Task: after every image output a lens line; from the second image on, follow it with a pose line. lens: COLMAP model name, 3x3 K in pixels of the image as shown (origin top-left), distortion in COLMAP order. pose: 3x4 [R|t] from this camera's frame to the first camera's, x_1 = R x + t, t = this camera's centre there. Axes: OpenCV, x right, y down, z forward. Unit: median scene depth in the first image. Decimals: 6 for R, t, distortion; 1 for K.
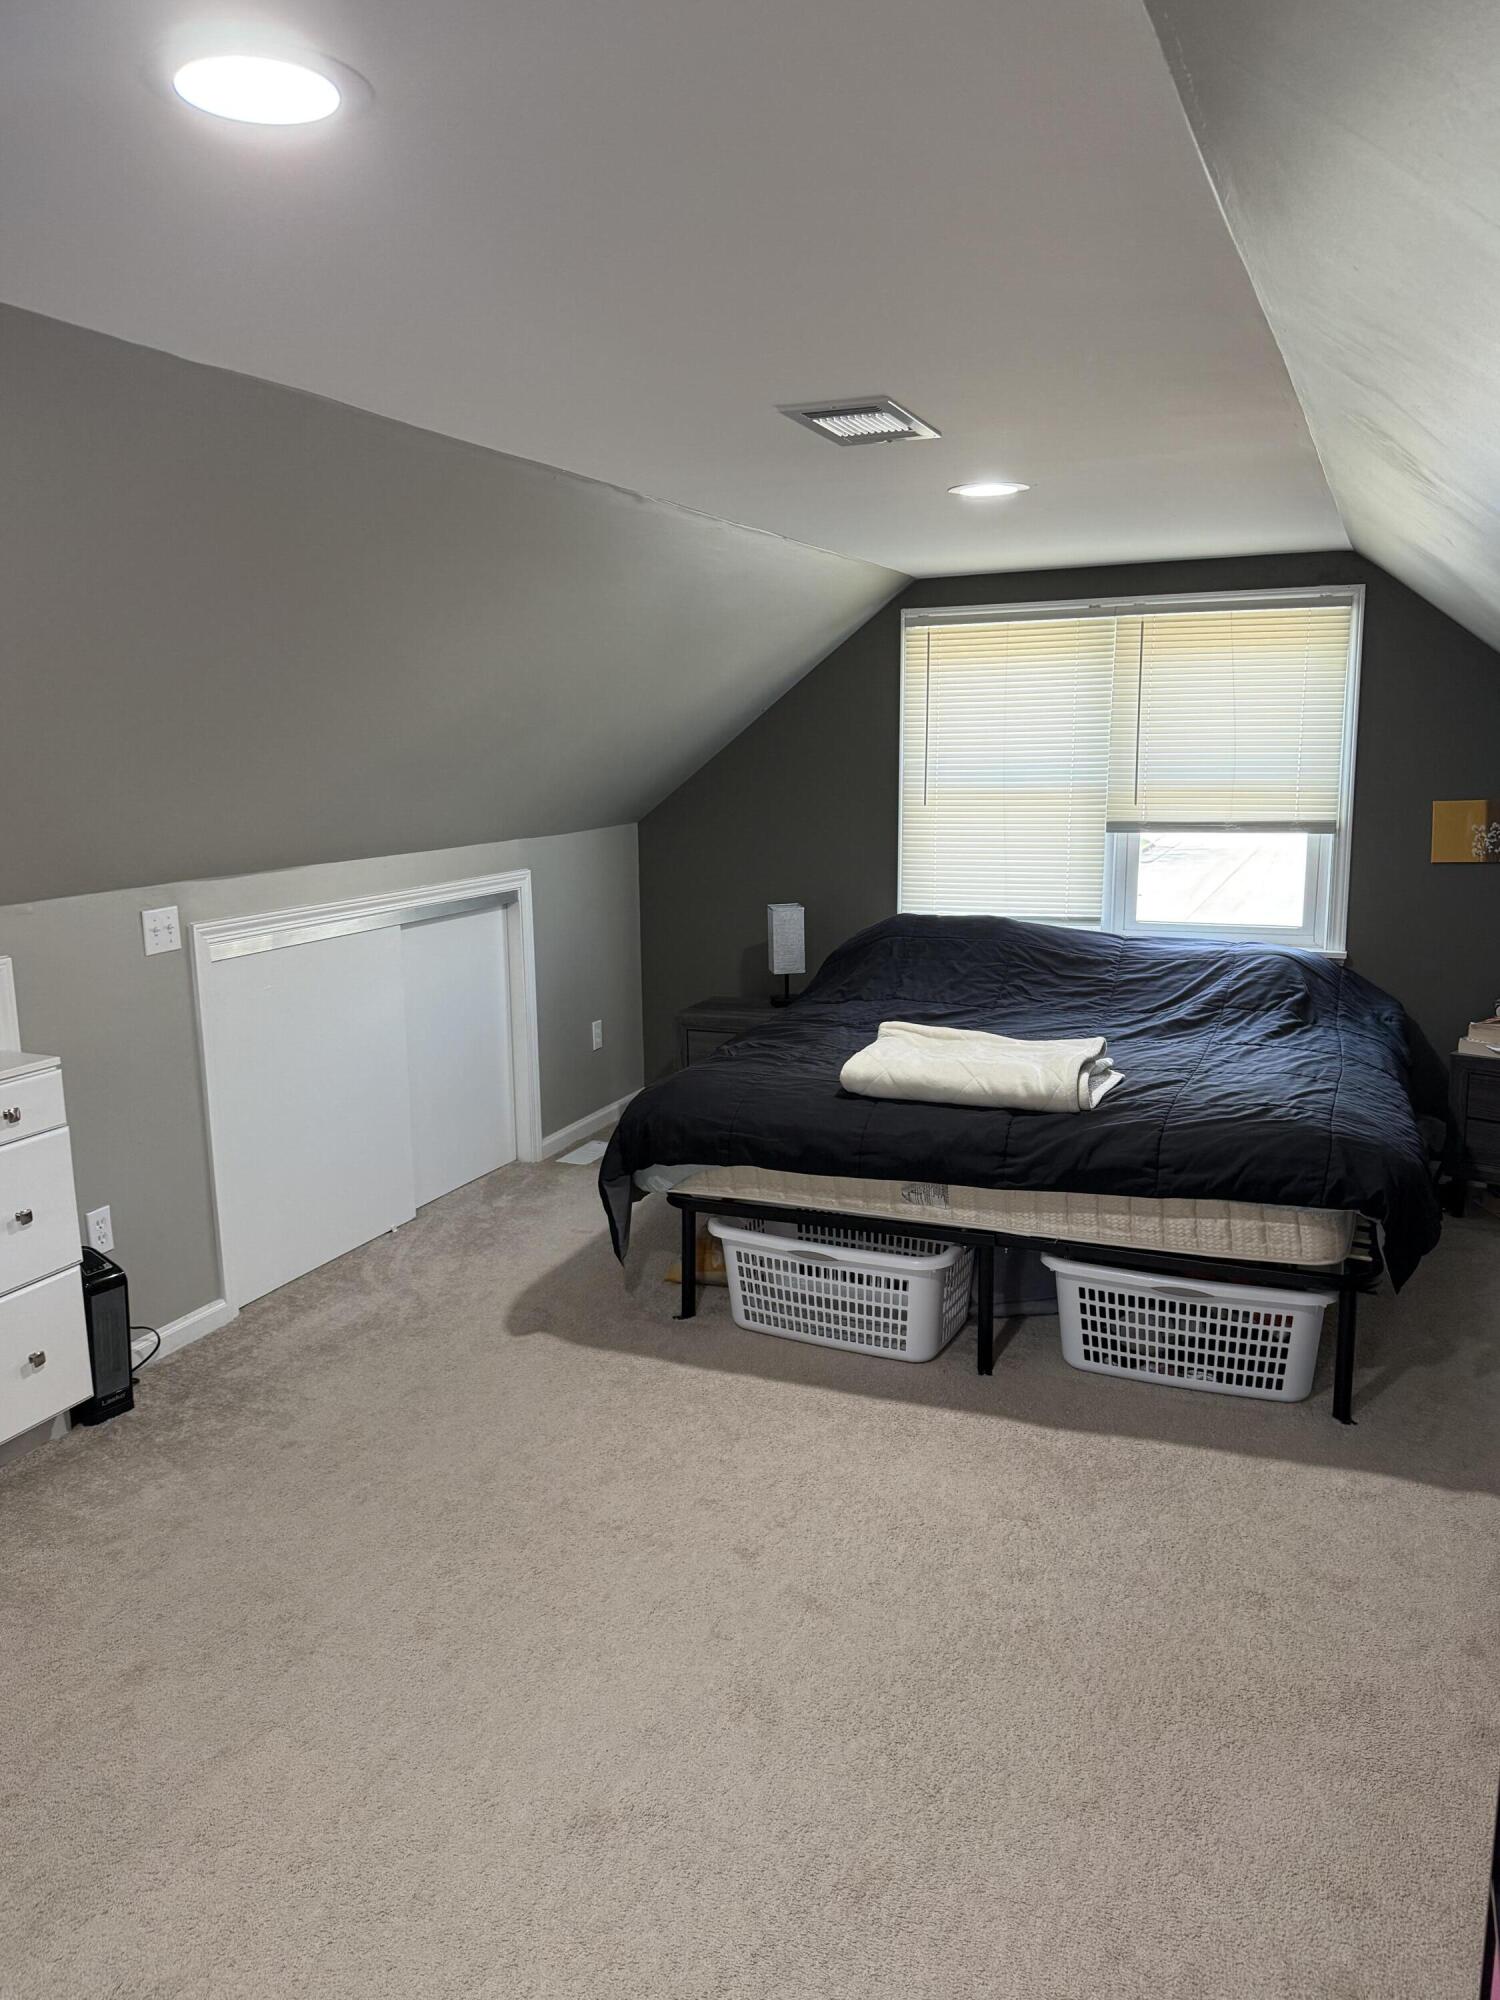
lens RADIAL K [[1458.4, 0, 749.8], [0, 1458.4, 988.7], [0, 0, 1]] dist [0.051712, -0.023638]
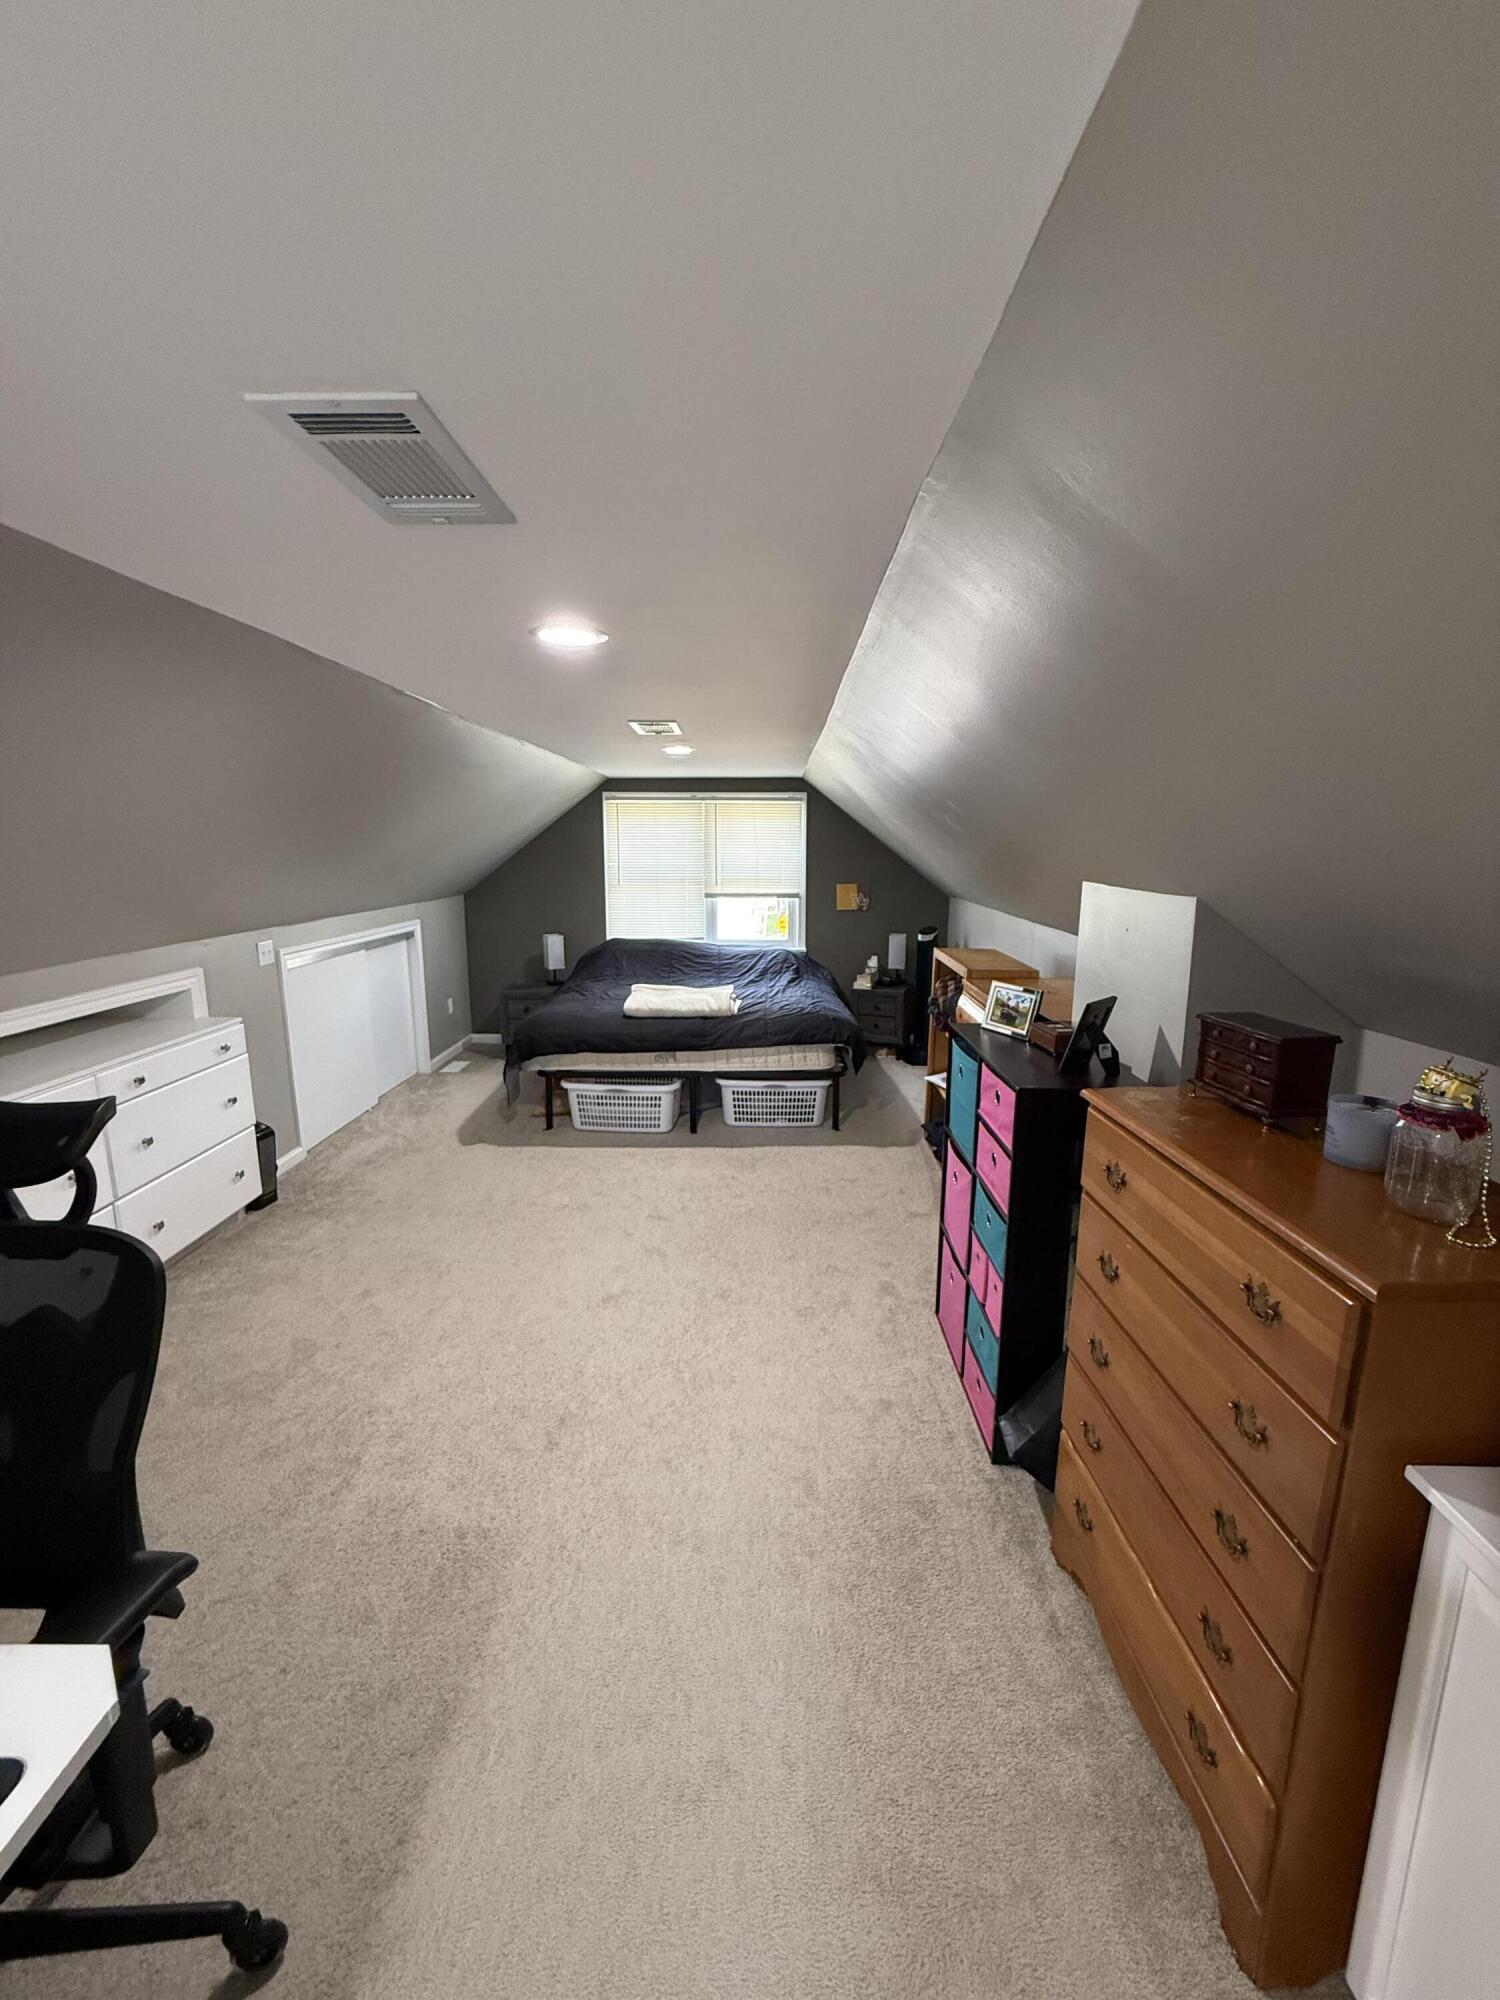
lens RADIAL K [[801.1, 0, 748.0], [0, 801.1, 998.1], [0, 0, 1]] dist [0.000876, -0.001796]
pose [[0.923920, -0.054331, 0.378709, -0.214314], [0.049588, 0.998521, 0.022274, 0.025743], [-0.379359, -0.001800, 0.925248, -0.185296]]
